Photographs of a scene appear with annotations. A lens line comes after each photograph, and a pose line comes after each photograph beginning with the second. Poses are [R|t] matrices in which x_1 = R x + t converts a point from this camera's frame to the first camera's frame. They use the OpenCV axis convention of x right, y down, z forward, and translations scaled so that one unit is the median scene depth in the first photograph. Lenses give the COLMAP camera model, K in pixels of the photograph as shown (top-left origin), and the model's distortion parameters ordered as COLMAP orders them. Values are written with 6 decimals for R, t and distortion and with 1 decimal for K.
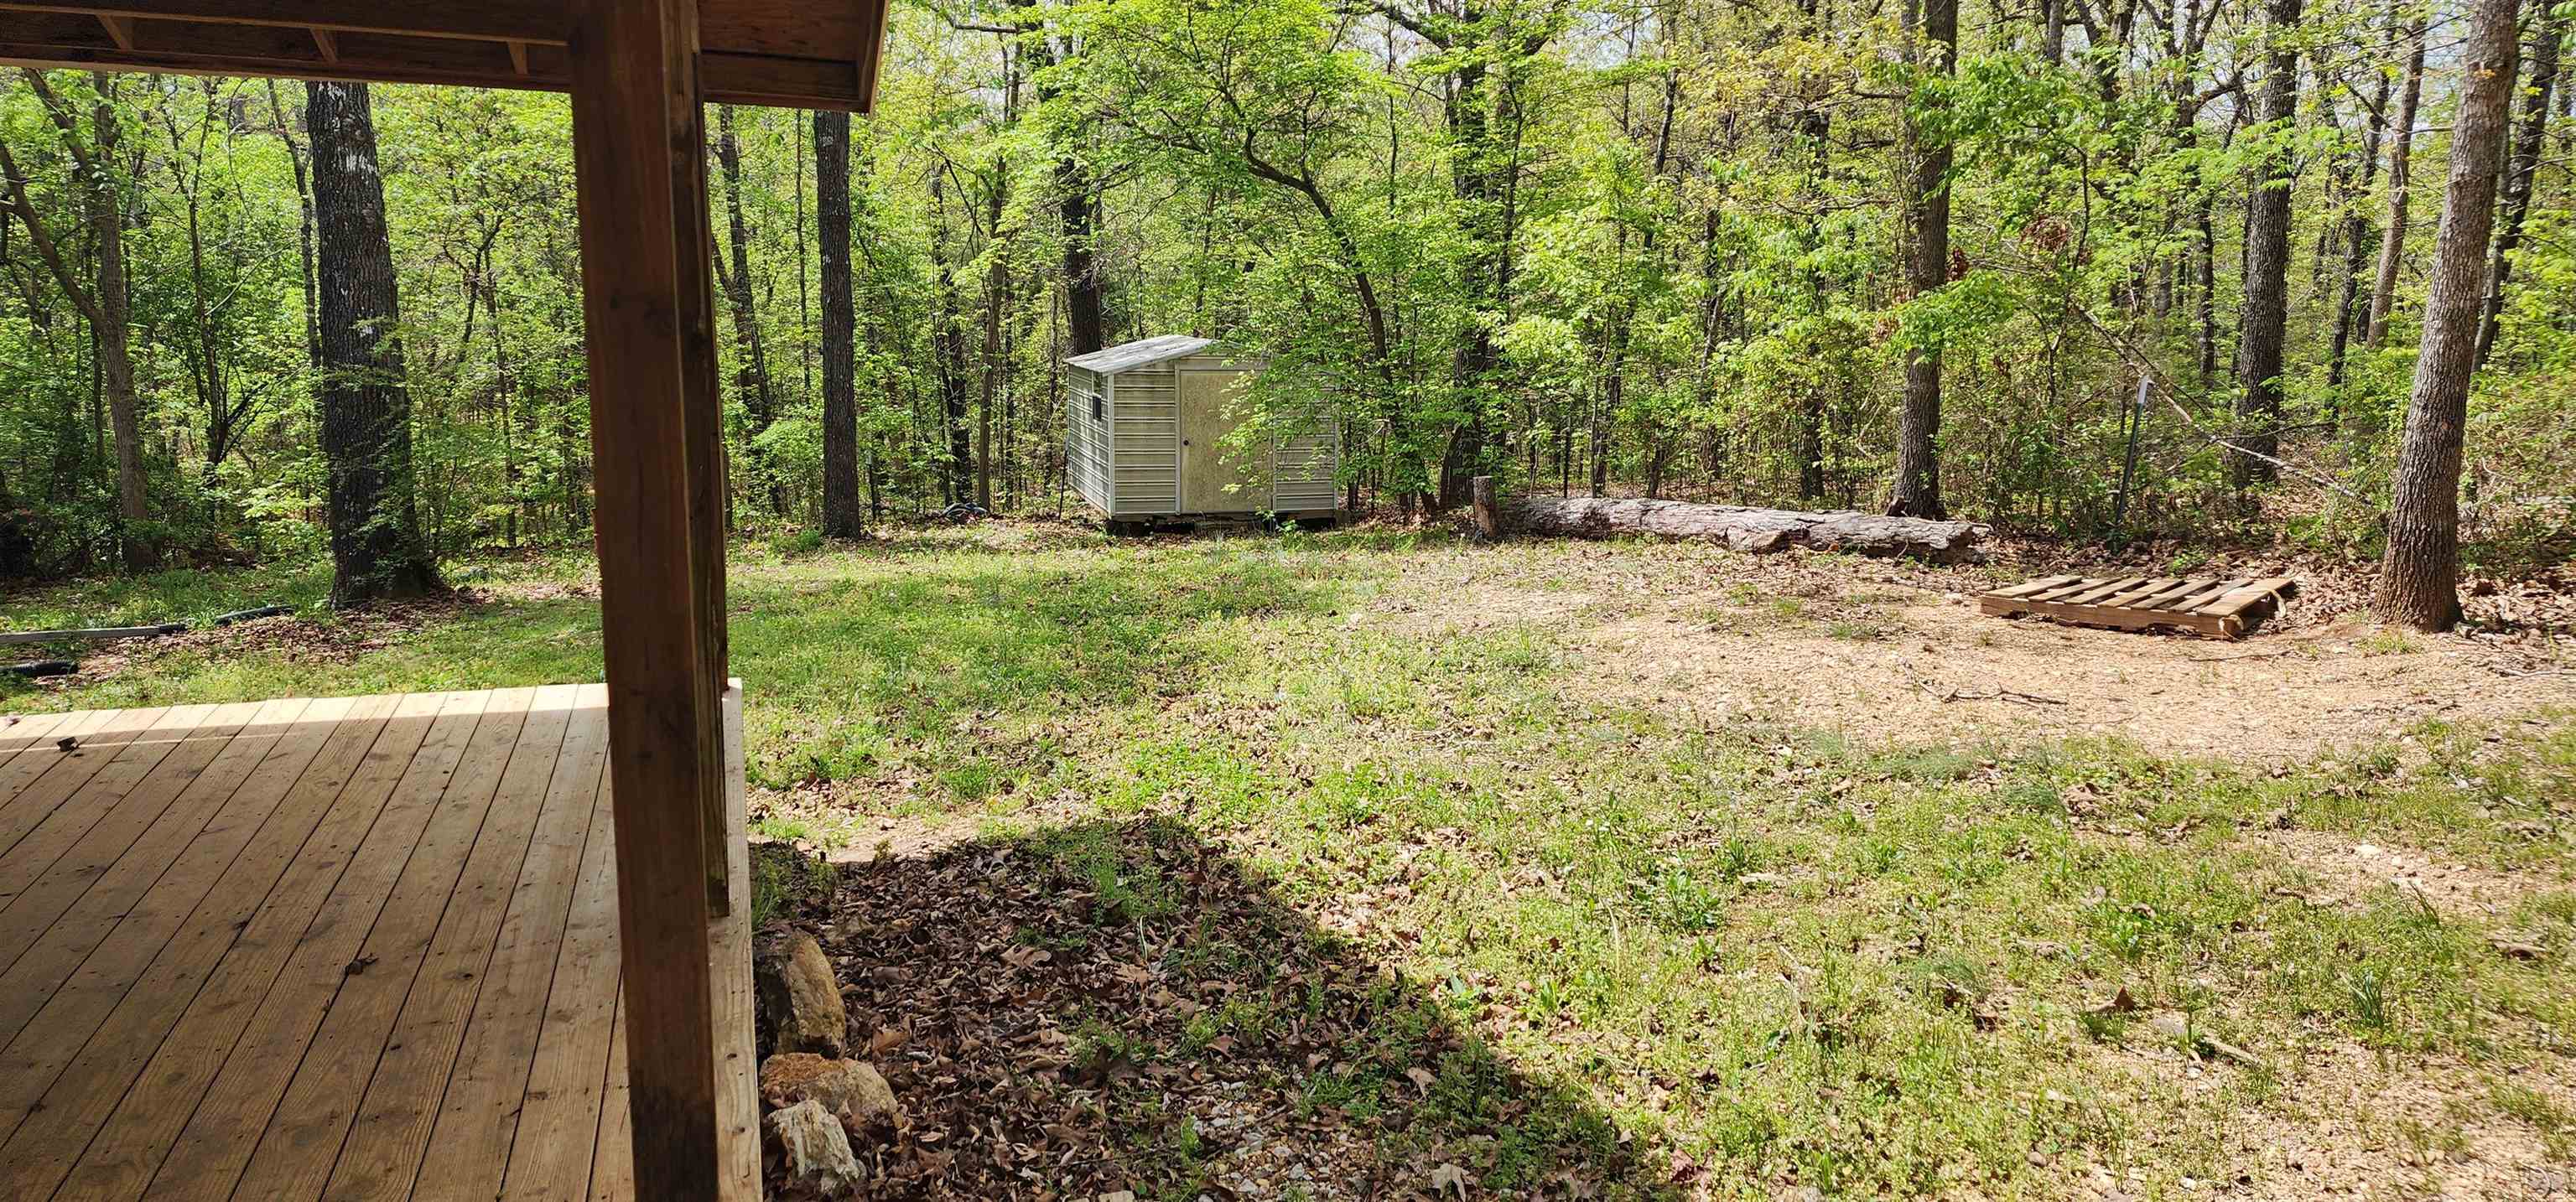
lens RADIAL K [[1715.7, 0, 1292.8], [0, 1715.7, 565.3], [0, 0, 1]] dist [0.057245, -0.002565]
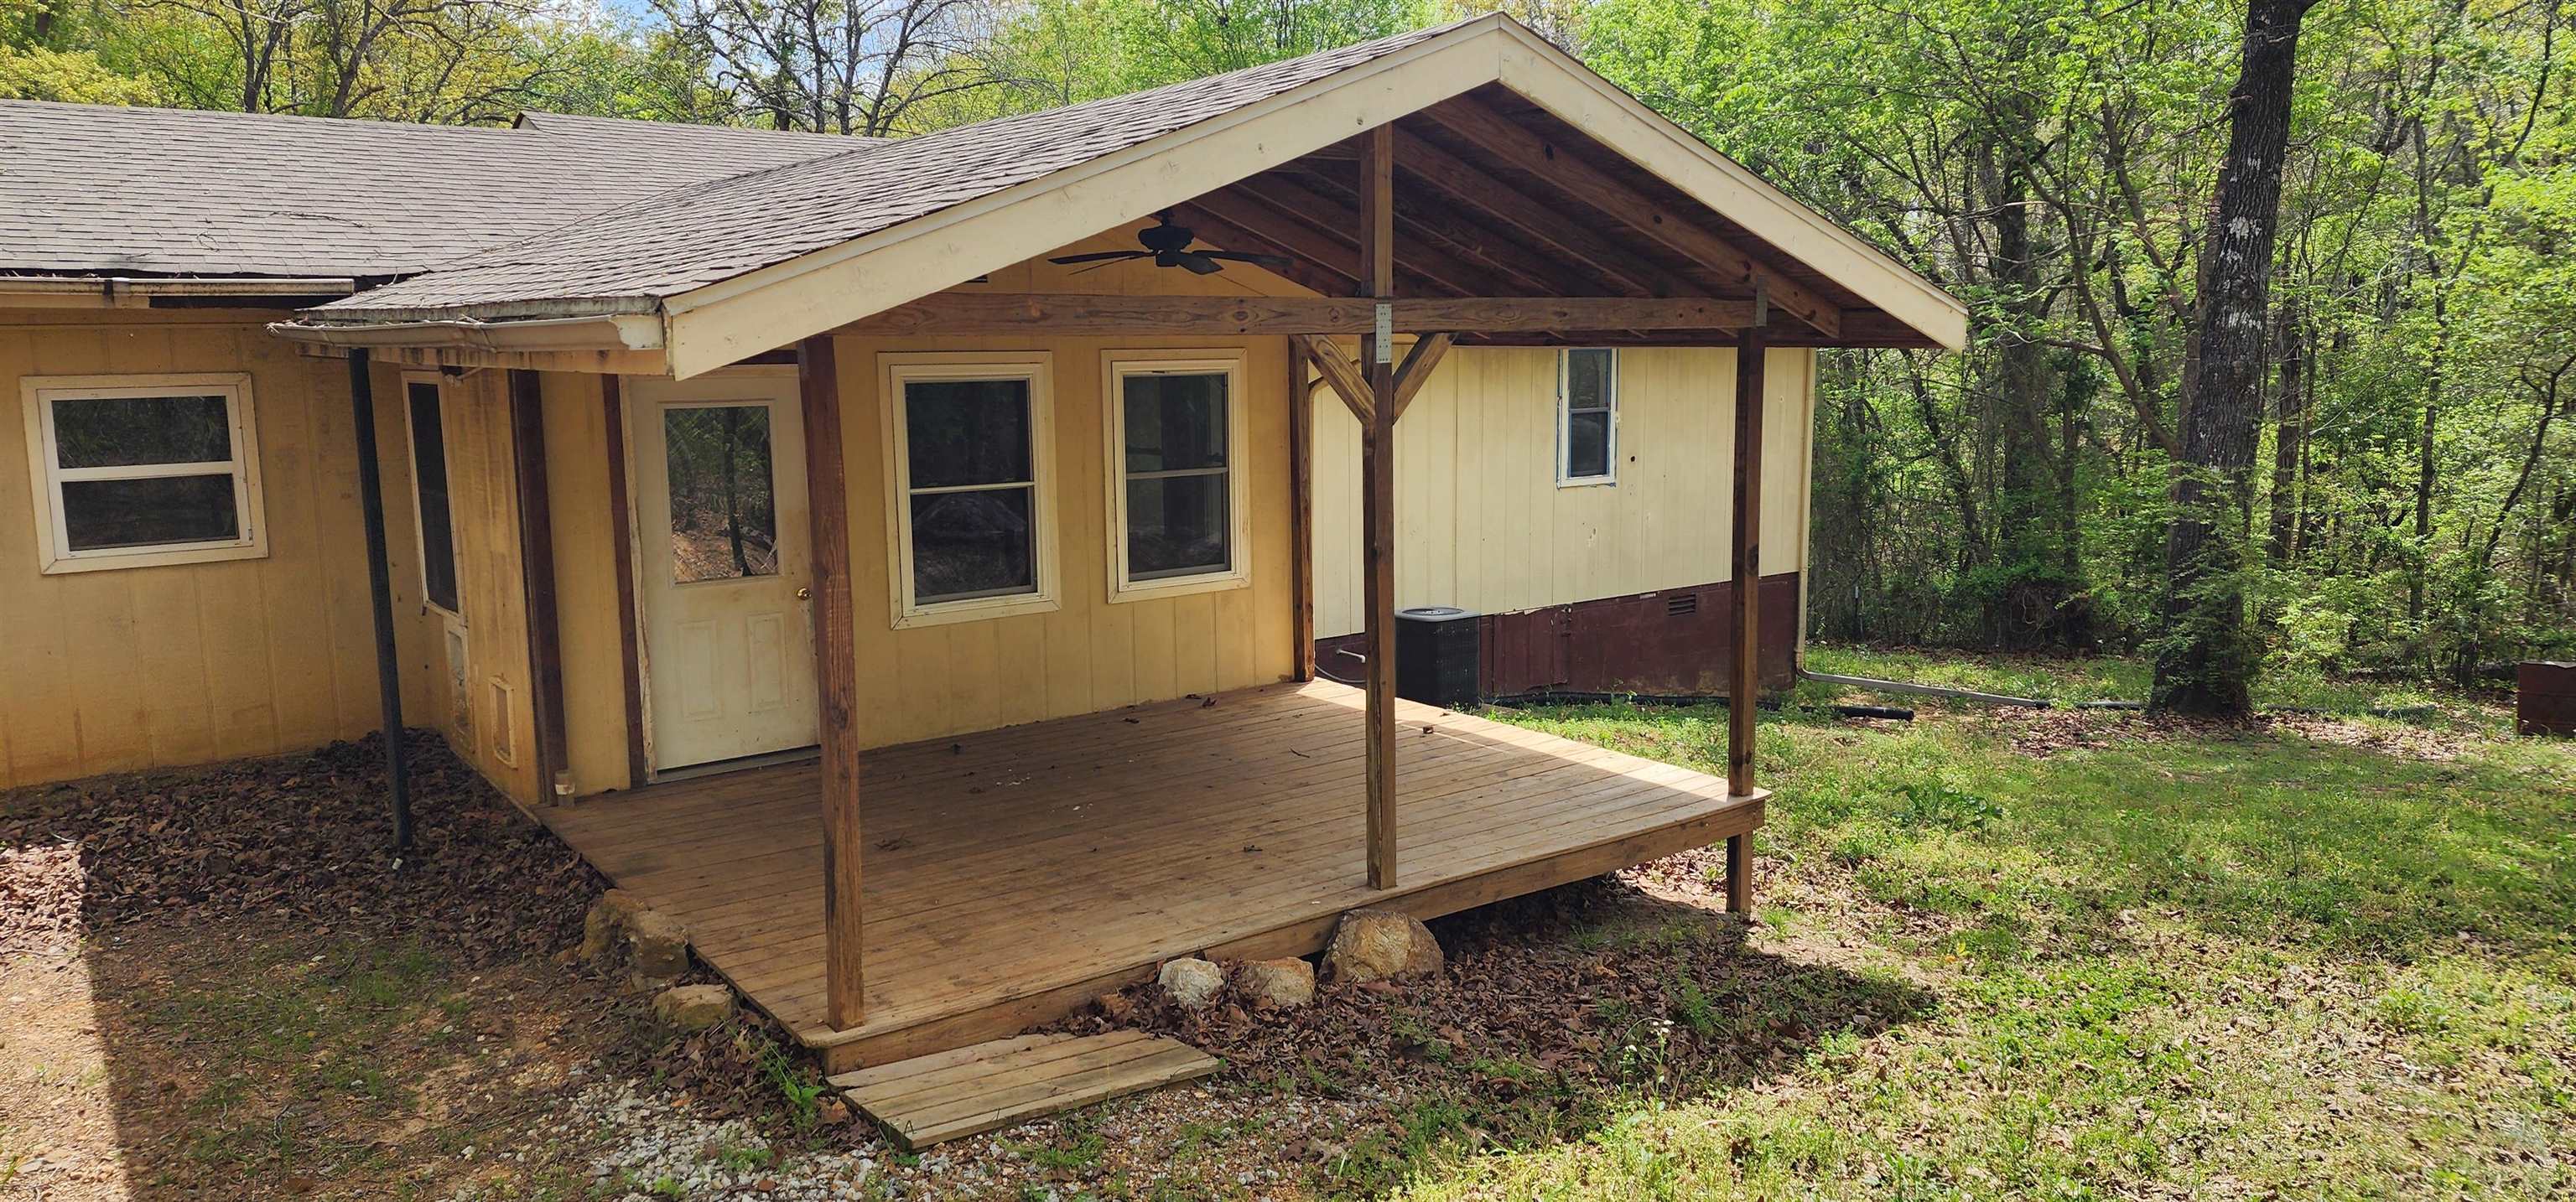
lens RADIAL K [[1715.7, 0, 1292.8], [0, 1715.7, 565.3], [0, 0, 1]] dist [0.057245, -0.002565]
pose [[0.336723, 0.104287, -0.935811, 1.116248], [-0.149373, 0.987179, 0.056264, -0.179831], [0.929680, 0.120840, 0.347983, 0.294733]]
